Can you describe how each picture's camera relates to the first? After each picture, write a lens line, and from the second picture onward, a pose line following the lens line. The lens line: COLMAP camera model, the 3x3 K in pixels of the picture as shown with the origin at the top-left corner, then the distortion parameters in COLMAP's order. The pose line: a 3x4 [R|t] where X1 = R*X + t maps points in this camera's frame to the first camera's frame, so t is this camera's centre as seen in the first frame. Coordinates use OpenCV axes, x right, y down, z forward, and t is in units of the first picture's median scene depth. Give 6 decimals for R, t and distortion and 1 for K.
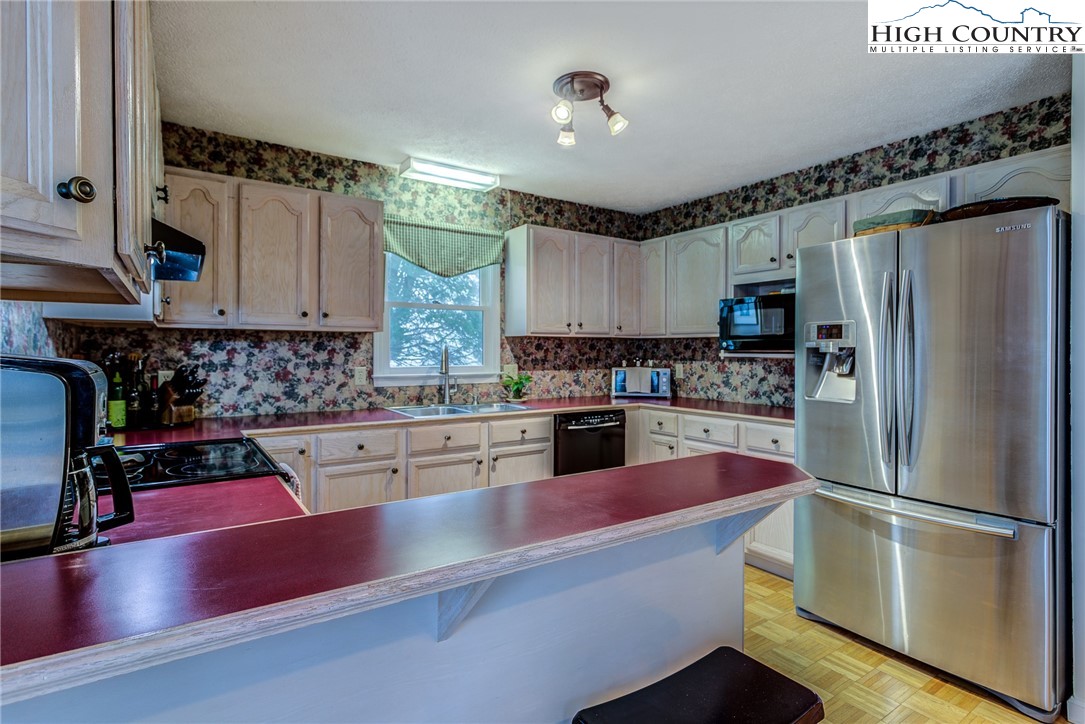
lens RADIAL K [[528.4, 0, 509.8], [0, 528.4, 357.5], [0, 0, 1]] dist [-0.001757, -0.000288]
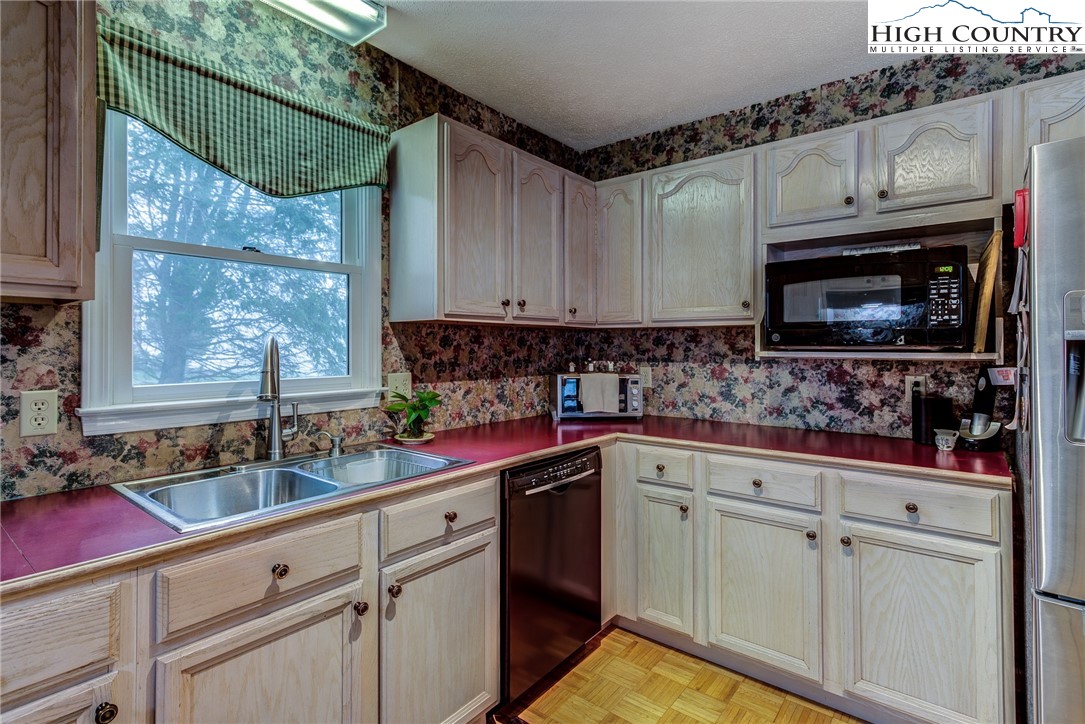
lens RADIAL K [[525.5, 0, 514.7], [0, 525.5, 346.0], [0, 0, 1]] dist [0.006299, 0.002065]
pose [[0.950452, -0.001440, 0.310867, -0.062271], [0.006133, 0.999881, -0.014122, -0.007191], [-0.310810, 0.015329, 0.950348, 0.484694]]
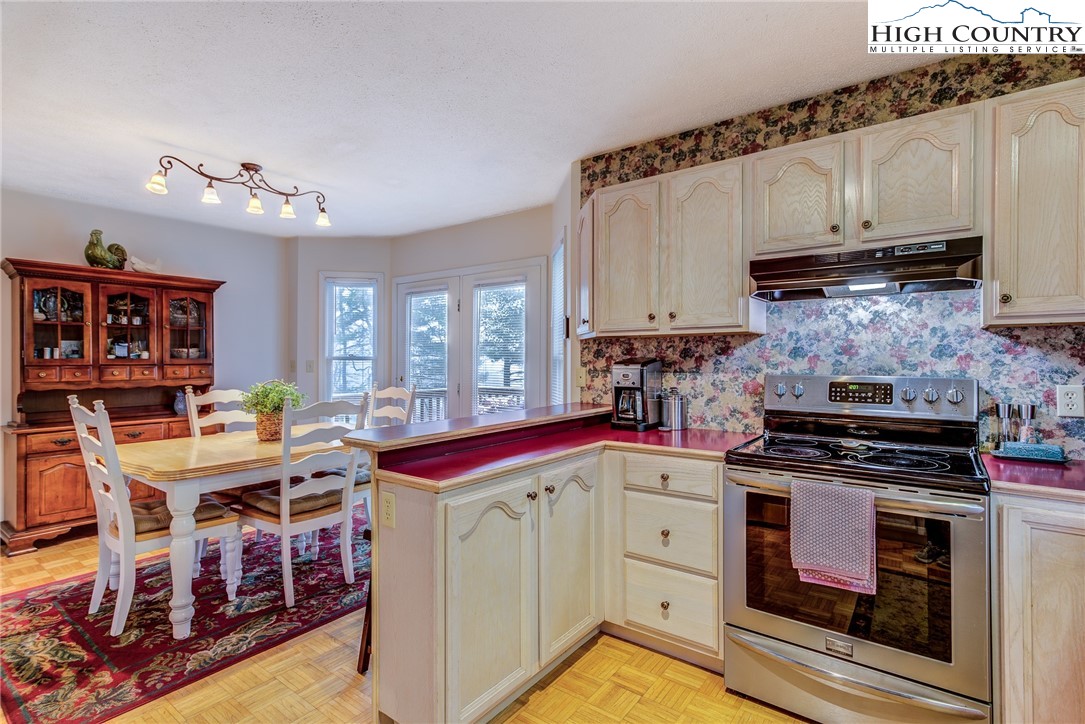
lens RADIAL K [[525.5, 0, 523.3], [0, 525.5, 354.2], [0, 0, 1]] dist [0.006299, 0.002065]
pose [[-0.939670, -0.008552, -0.341975, 0.218303], [-0.007967, 0.999963, -0.003115, -0.005510], [0.341990, -0.000202, -0.939704, 0.920863]]
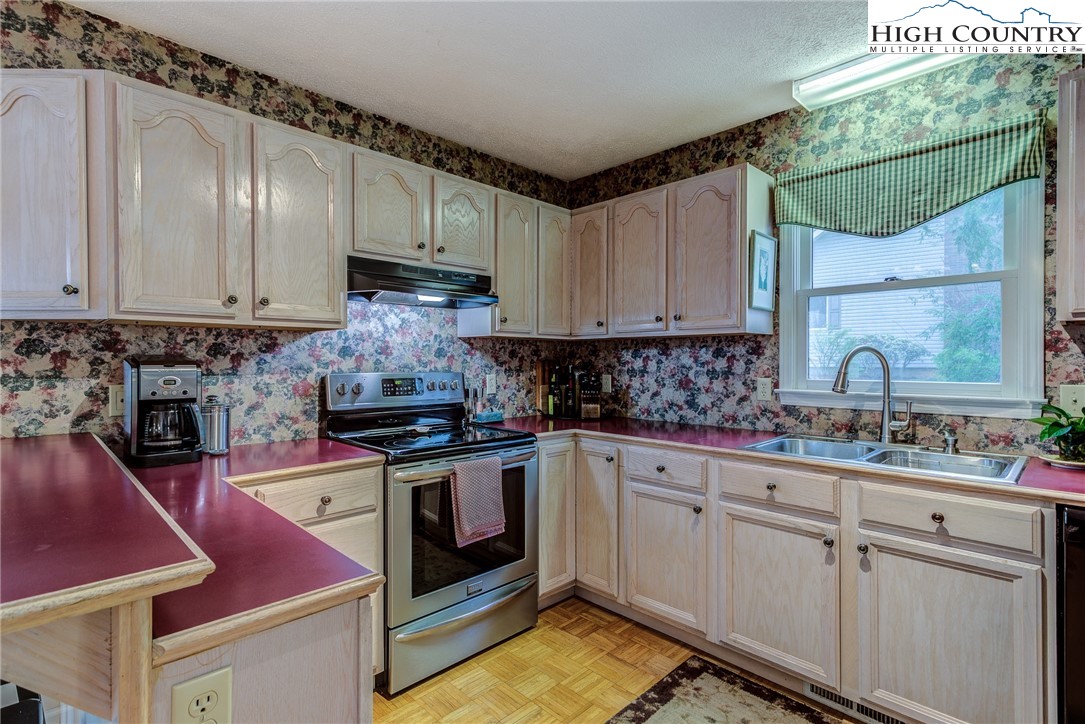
lens RADIAL K [[525.5, 0, 549.1], [0, 525.5, 362.8], [0, 0, 1]] dist [0.006299, 0.002065]
pose [[0.218265, 0.002448, -0.975886, 0.396798], [-0.011407, 0.999935, -0.000042, -0.000655], [0.975823, 0.011141, 0.218279, 0.491521]]
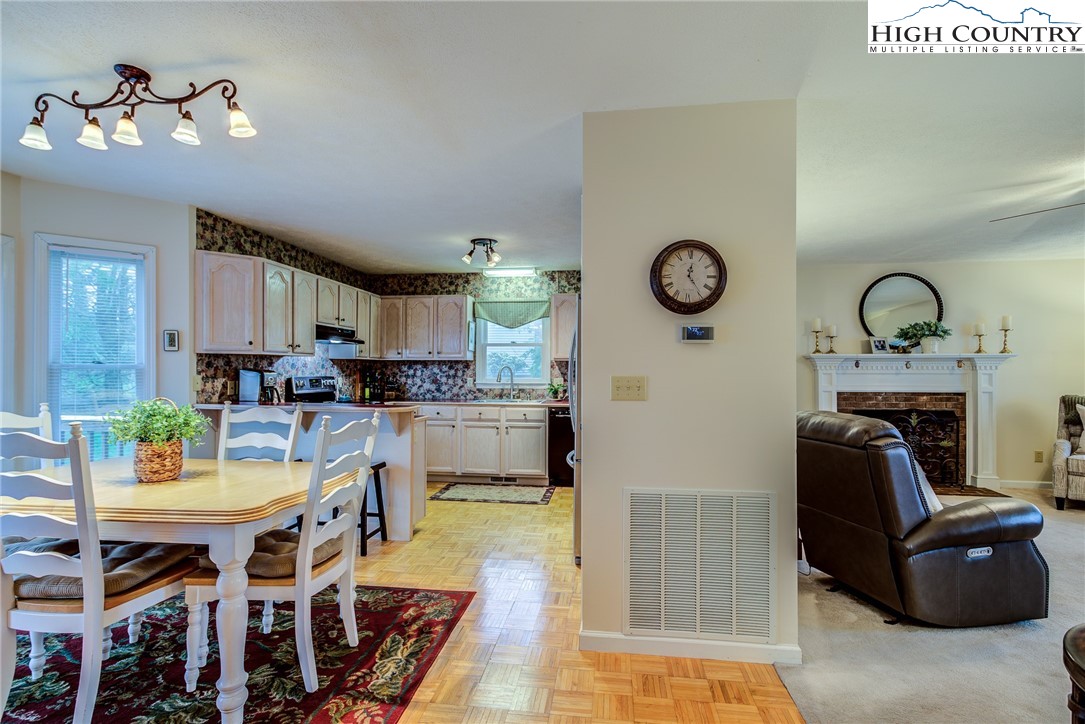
lens RADIAL K [[525.5, 0, 526.3], [0, 525.5, 366.7], [0, 0, 1]] dist [0.006299, 0.002065]
pose [[0.744109, -0.002261, -0.668054, 1.121907], [-0.011459, 0.999804, -0.016147, 0.006146], [0.667959, 0.019671, 0.743938, -0.296593]]
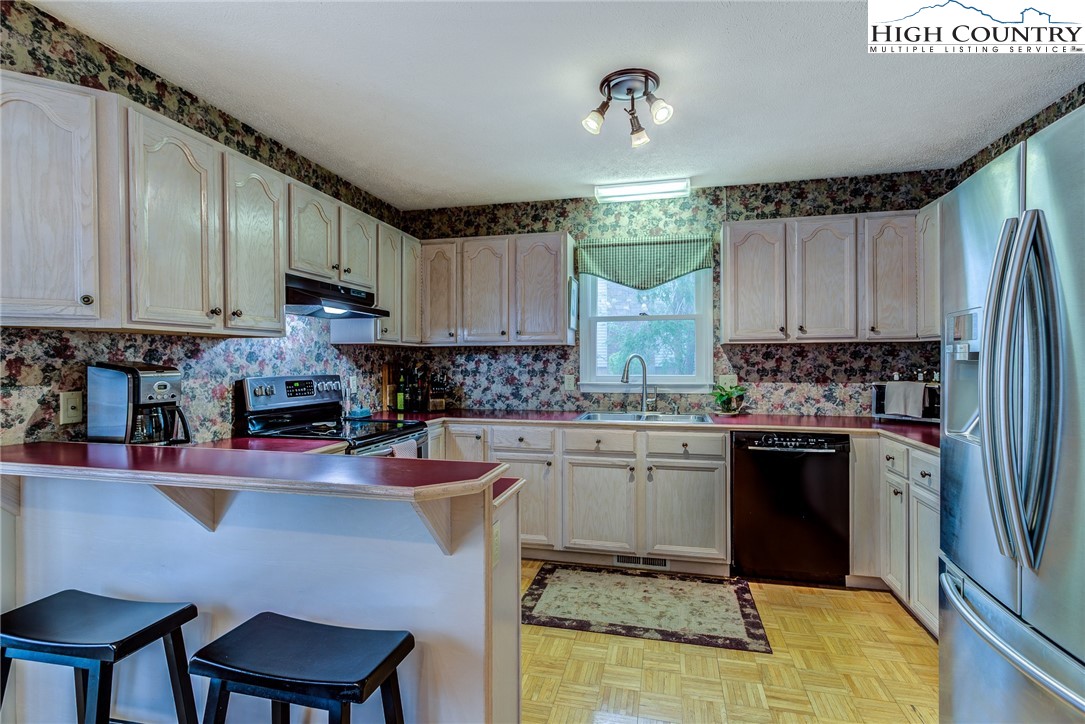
lens RADIAL K [[525.5, 0, 539.6], [0, 525.5, 362.1], [0, 0, 1]] dist [0.006299, 0.002065]
pose [[0.691965, -0.002797, -0.721926, 0.488394], [-0.003865, 0.999964, -0.007579, -0.000910], [0.721921, 0.008034, 0.691929, 0.142285]]
